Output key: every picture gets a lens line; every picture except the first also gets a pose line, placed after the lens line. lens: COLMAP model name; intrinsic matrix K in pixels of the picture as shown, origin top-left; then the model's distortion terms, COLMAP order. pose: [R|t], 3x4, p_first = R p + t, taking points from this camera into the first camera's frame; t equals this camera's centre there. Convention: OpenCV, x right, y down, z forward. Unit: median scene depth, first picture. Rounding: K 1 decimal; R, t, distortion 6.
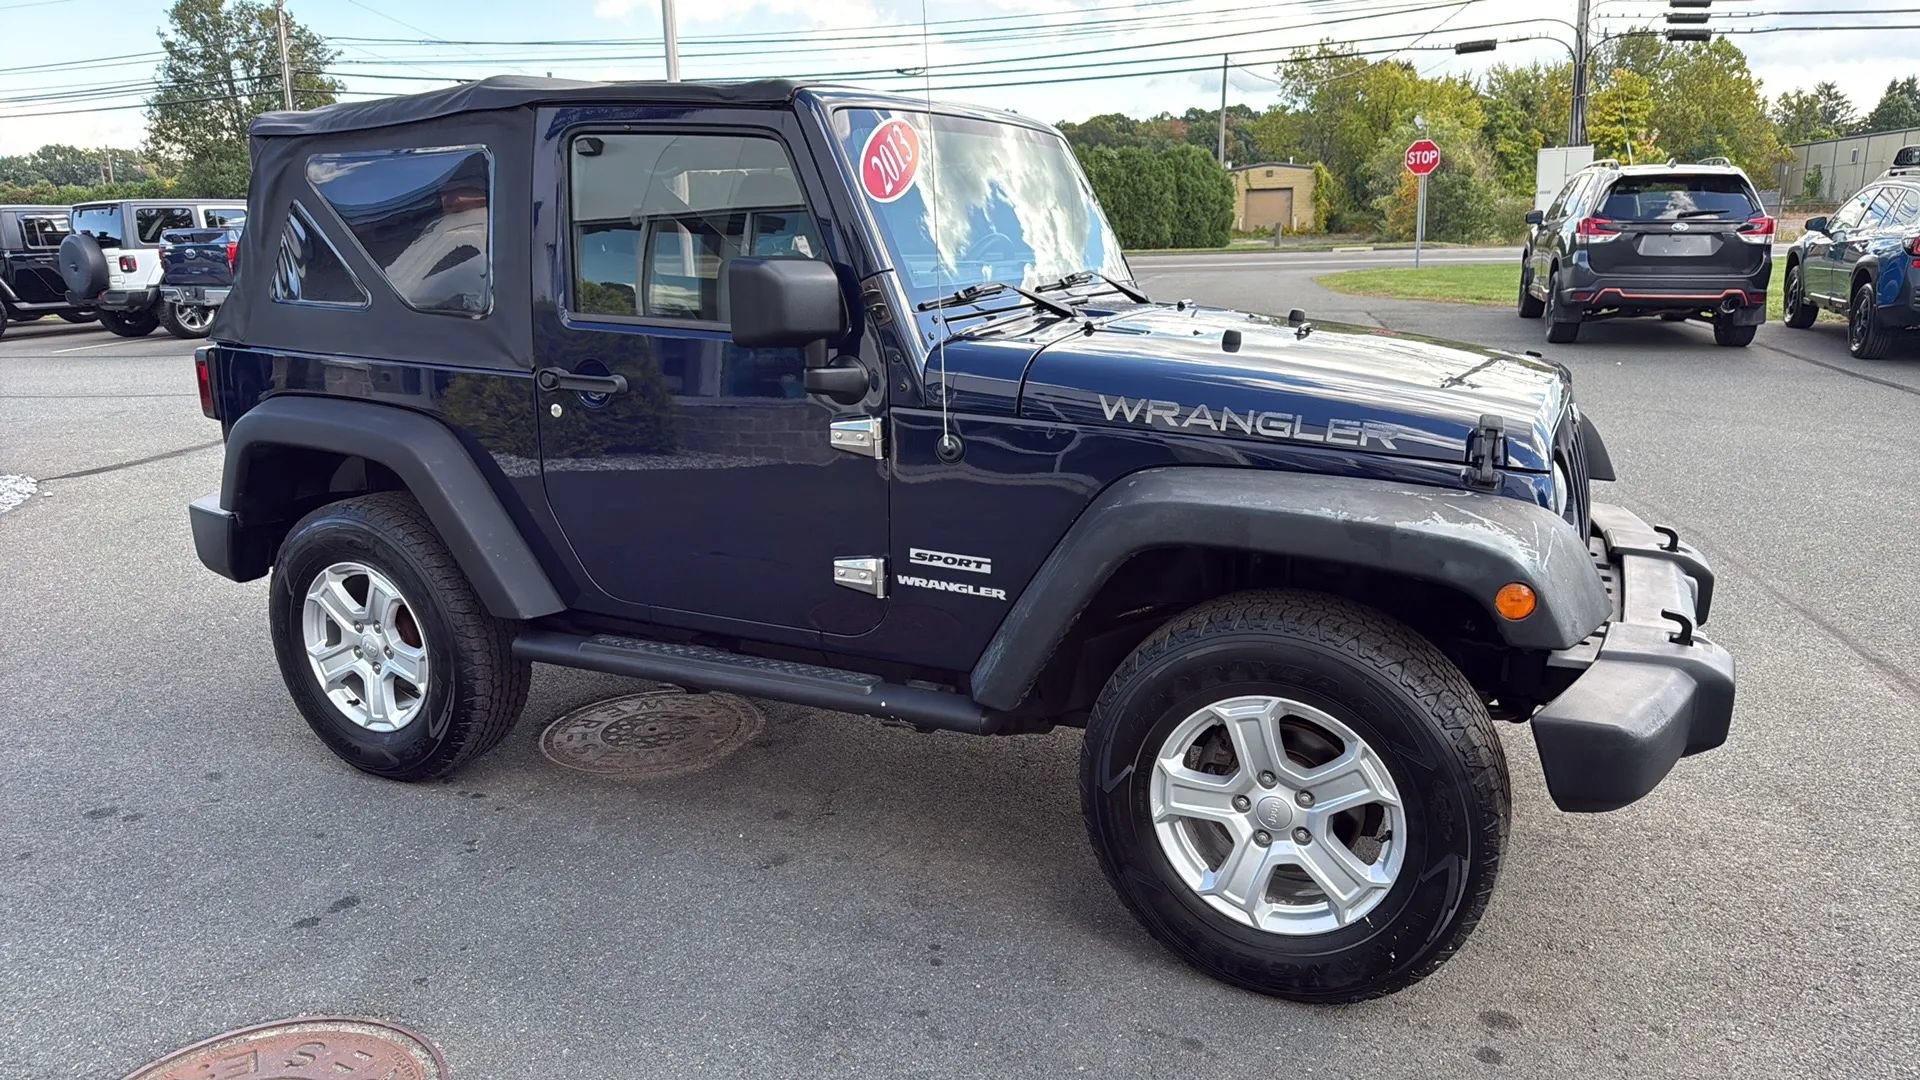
lens RADIAL K [[1300.5, 0, 961.0], [0, 1300.5, 535.9], [0, 0, 1]] dist [0.055882, -0.071190]
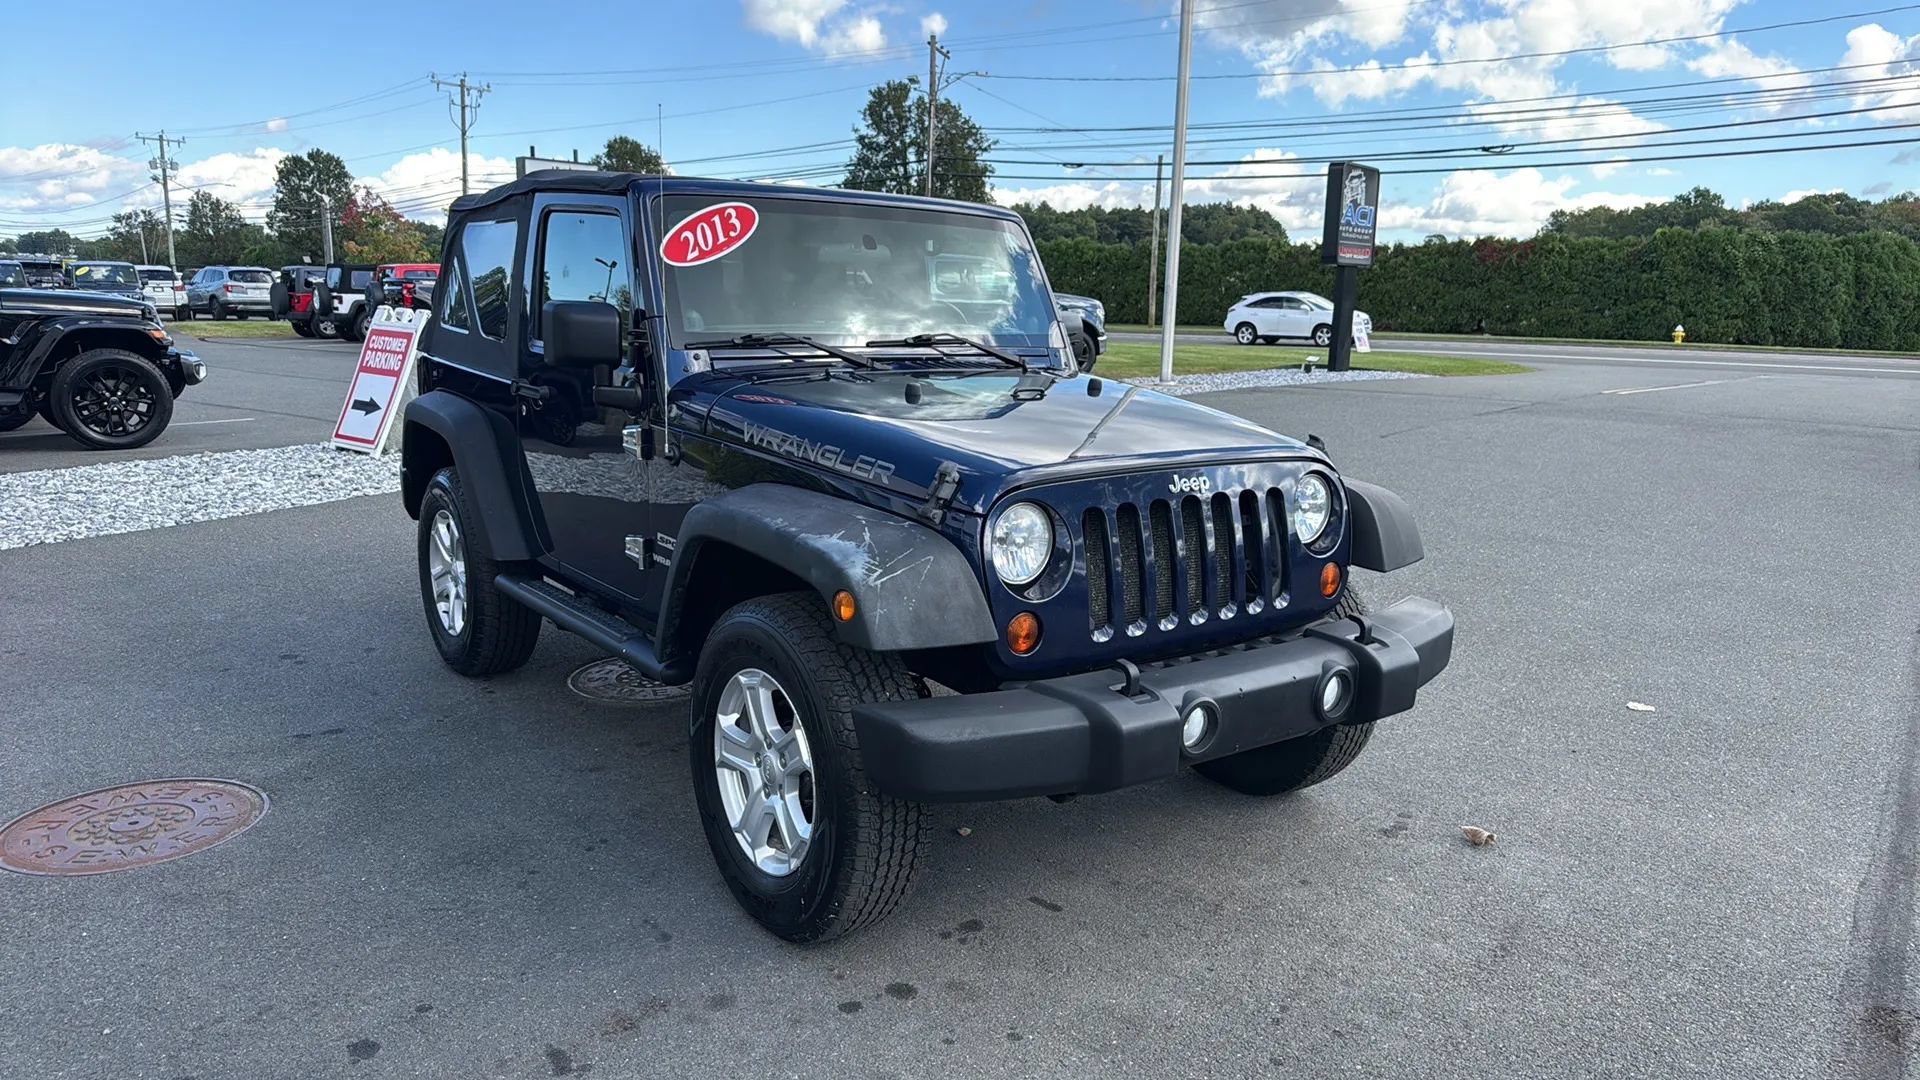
lens RADIAL K [[1300.5, 0, 962.1], [0, 1300.5, 532.6], [0, 0, 1]] dist [0.055882, -0.071190]
pose [[0.891626, 0.119471, -0.436725, 0.694820], [-0.144210, 0.989261, -0.023797, -0.002737], [0.429192, 0.084198, 0.899280, -0.023715]]
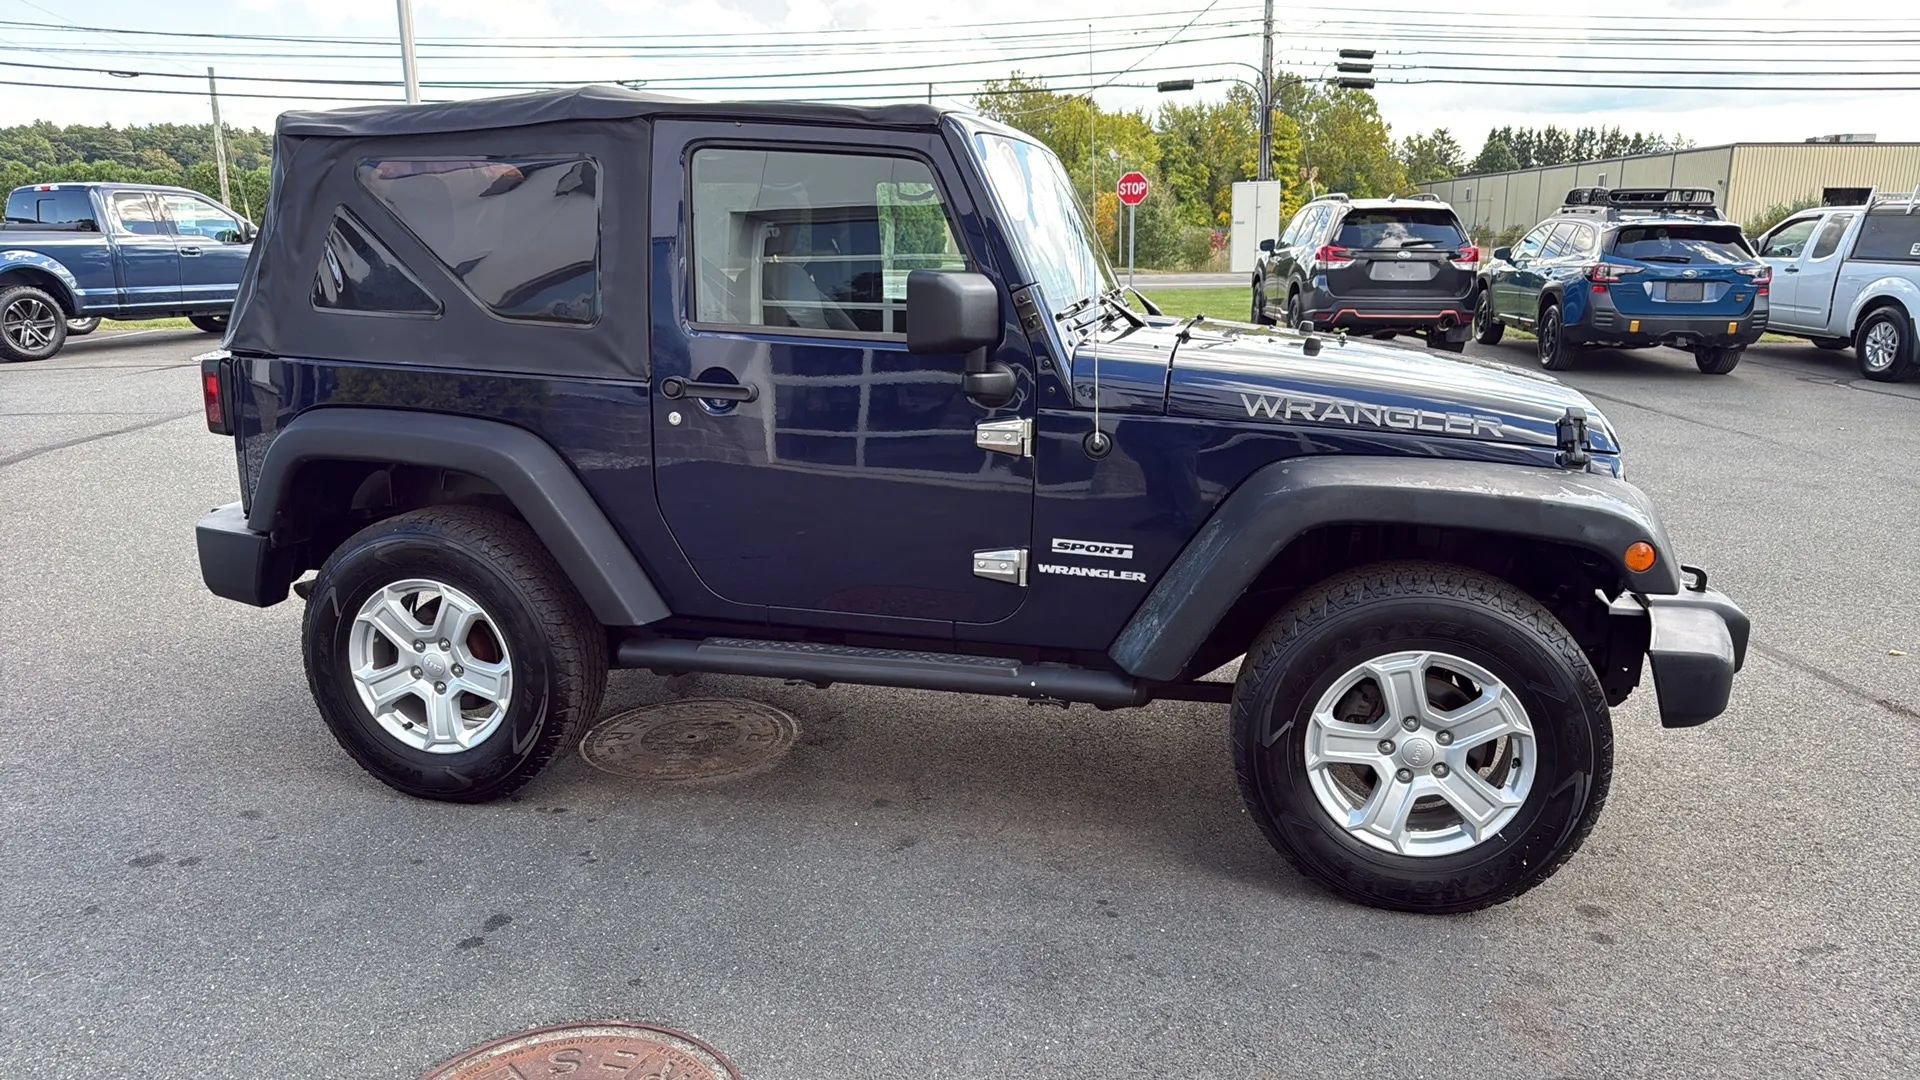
lens RADIAL K [[1300.5, 0, 962.4], [0, 1300.5, 536.8], [0, 0, 1]] dist [0.055882, -0.071190]
pose [[0.973909, -0.033163, 0.224505, -0.312999], [0.036097, 0.999308, -0.008976, 0.013204], [-0.224052, 0.016845, 0.974432, -0.033022]]
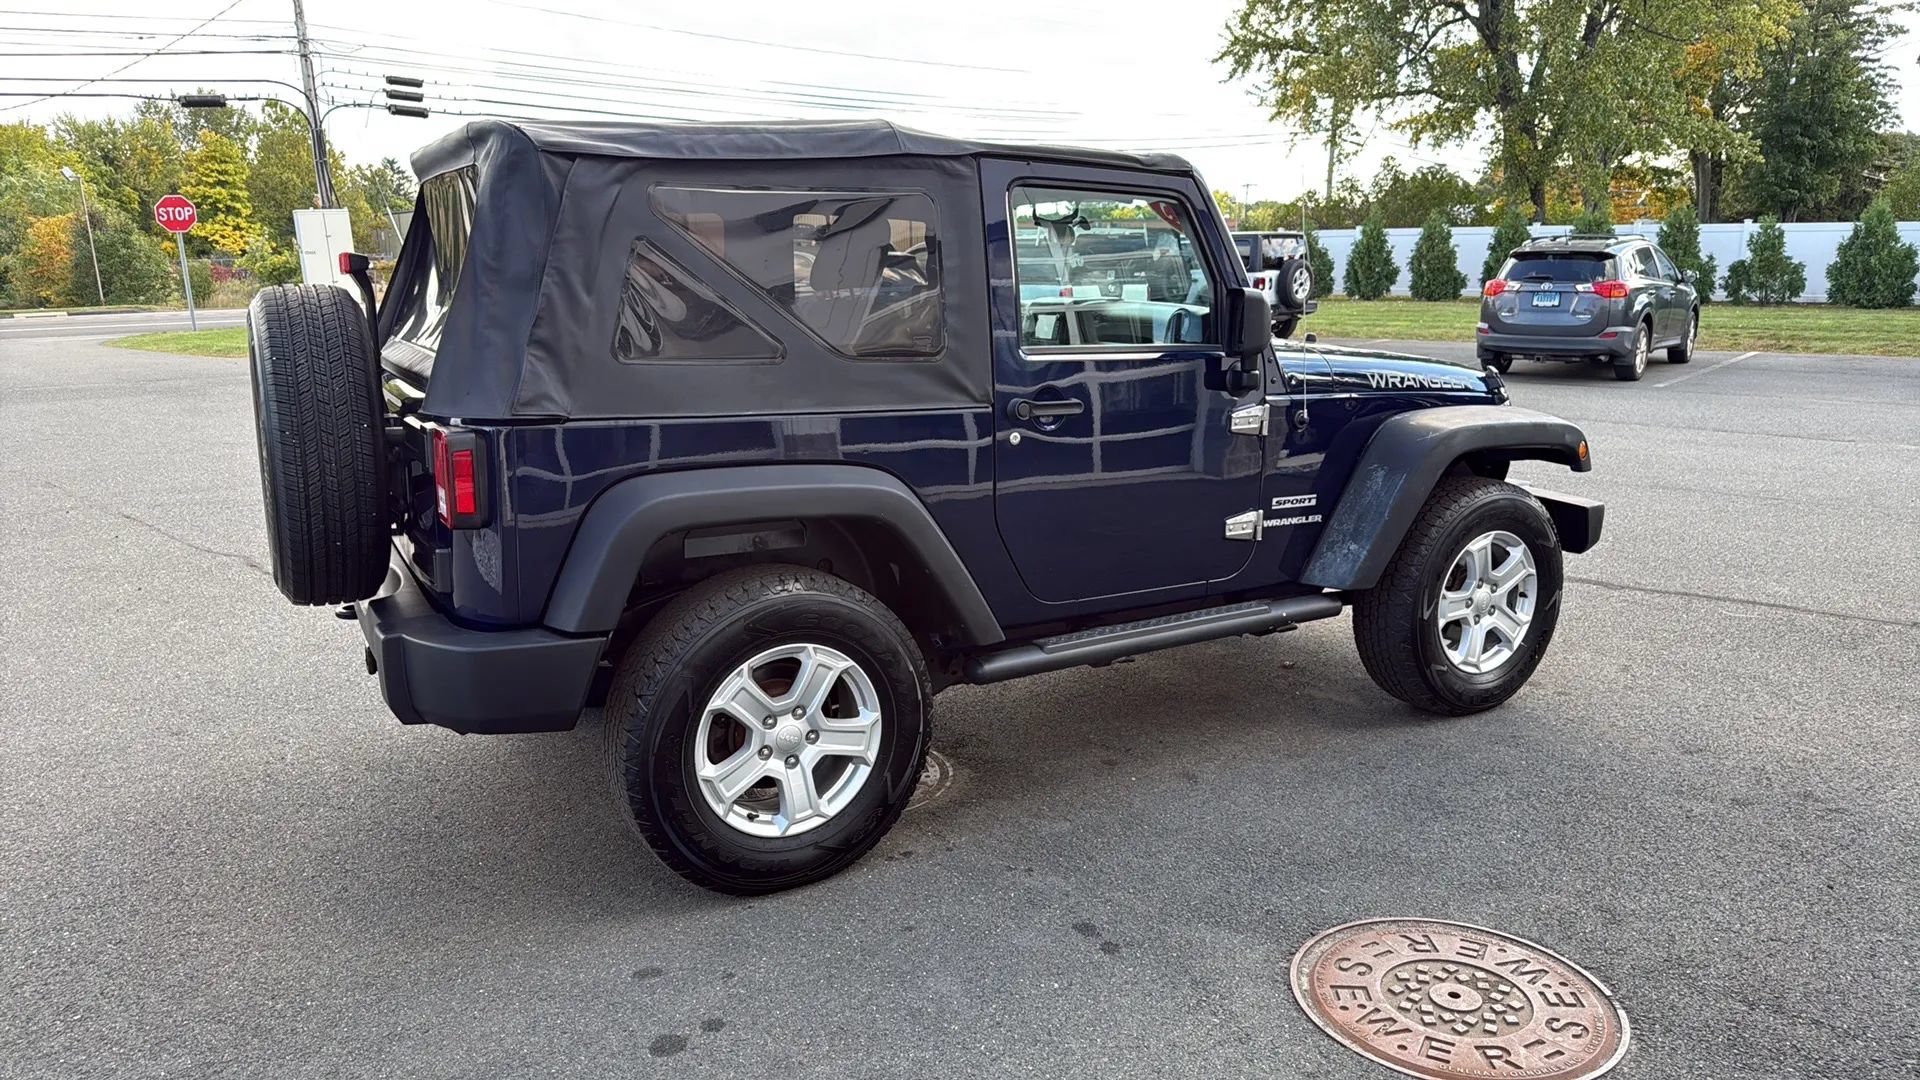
lens RADIAL K [[1300.5, 0, 959.1], [0, 1300.5, 525.6], [0, 0, 1]] dist [0.055882, -0.071190]
pose [[0.561669, -0.156574, 0.812412, -1.183018], [0.199117, 0.978650, 0.050951, -0.086403], [-0.803044, 0.133148, 0.580854, 0.416141]]
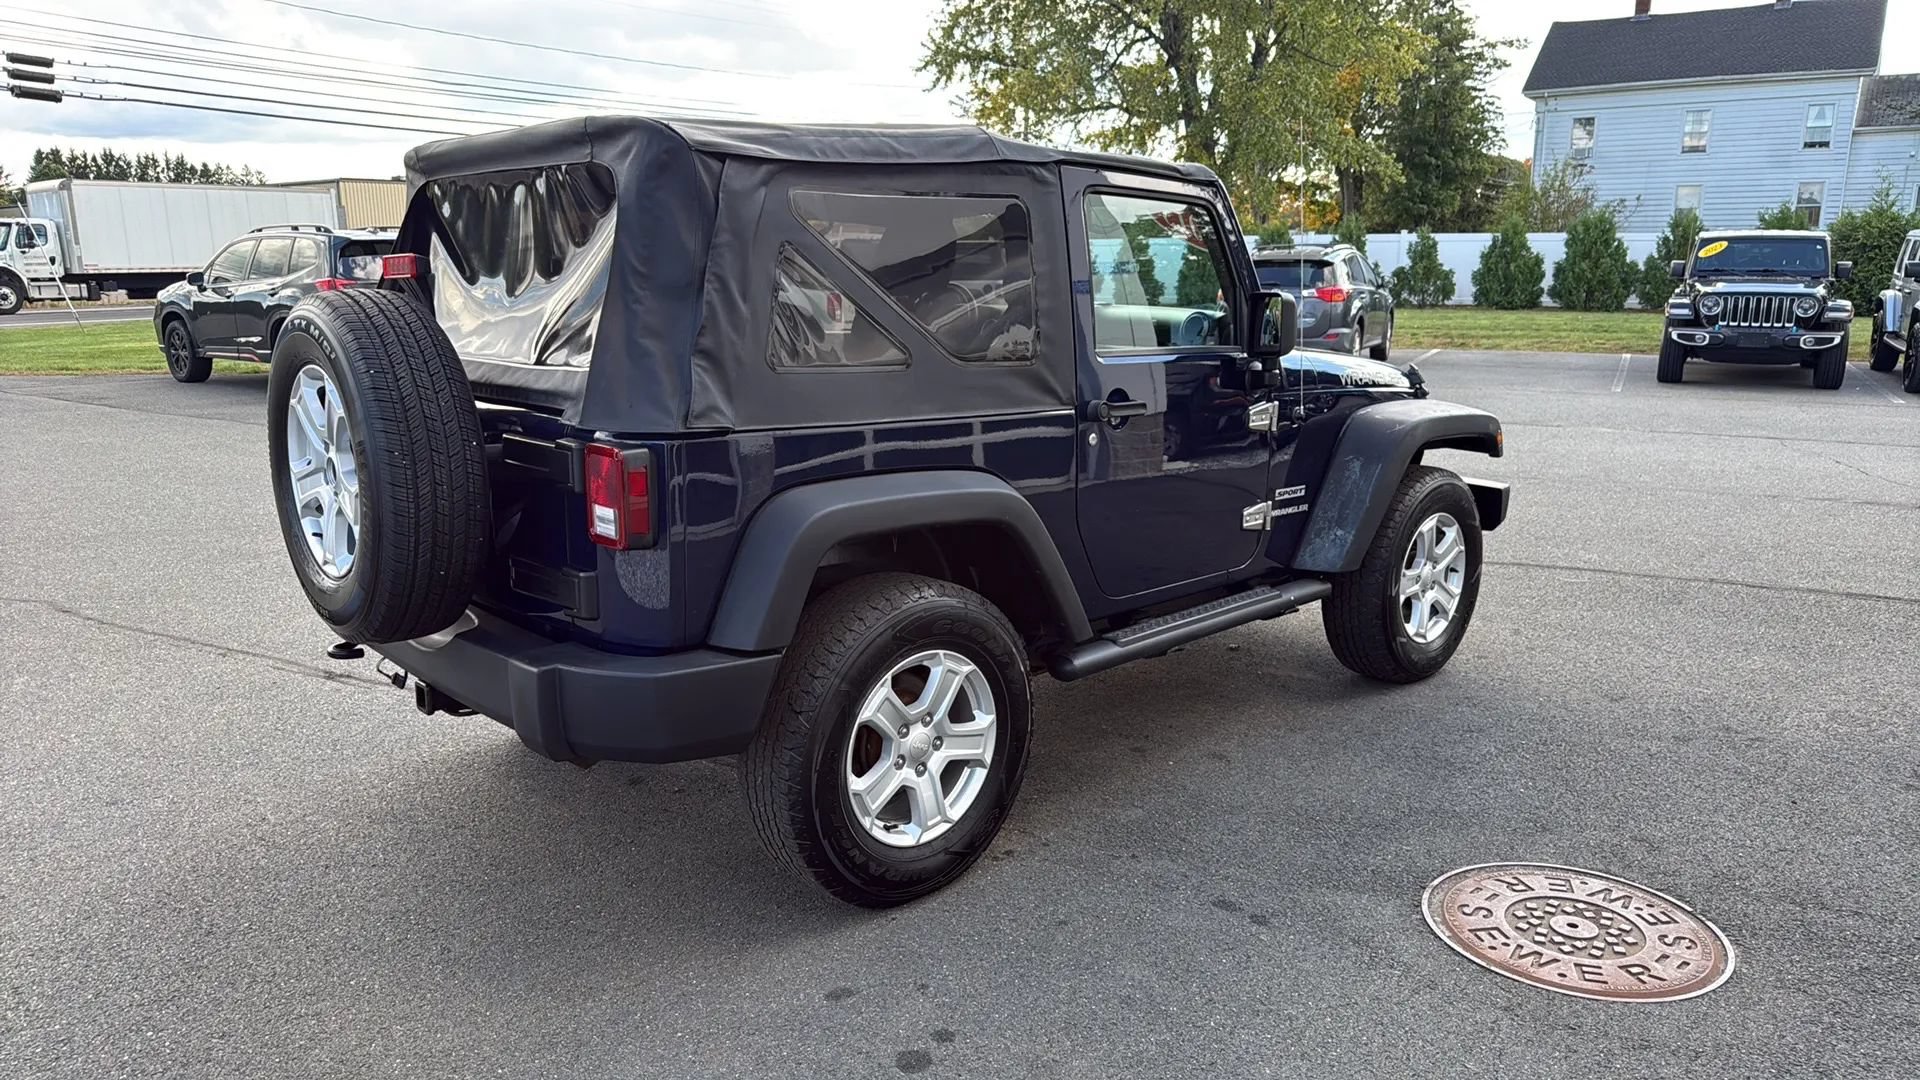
lens RADIAL K [[1300.5, 0, 951.8], [0, 1300.5, 534.9], [0, 0, 1]] dist [0.055882, -0.071190]
pose [[0.356550, -0.179514, 0.916868, -1.337794], [0.223645, 0.969235, 0.102796, -0.152698], [-0.907114, 0.168401, 0.385728, 0.681839]]
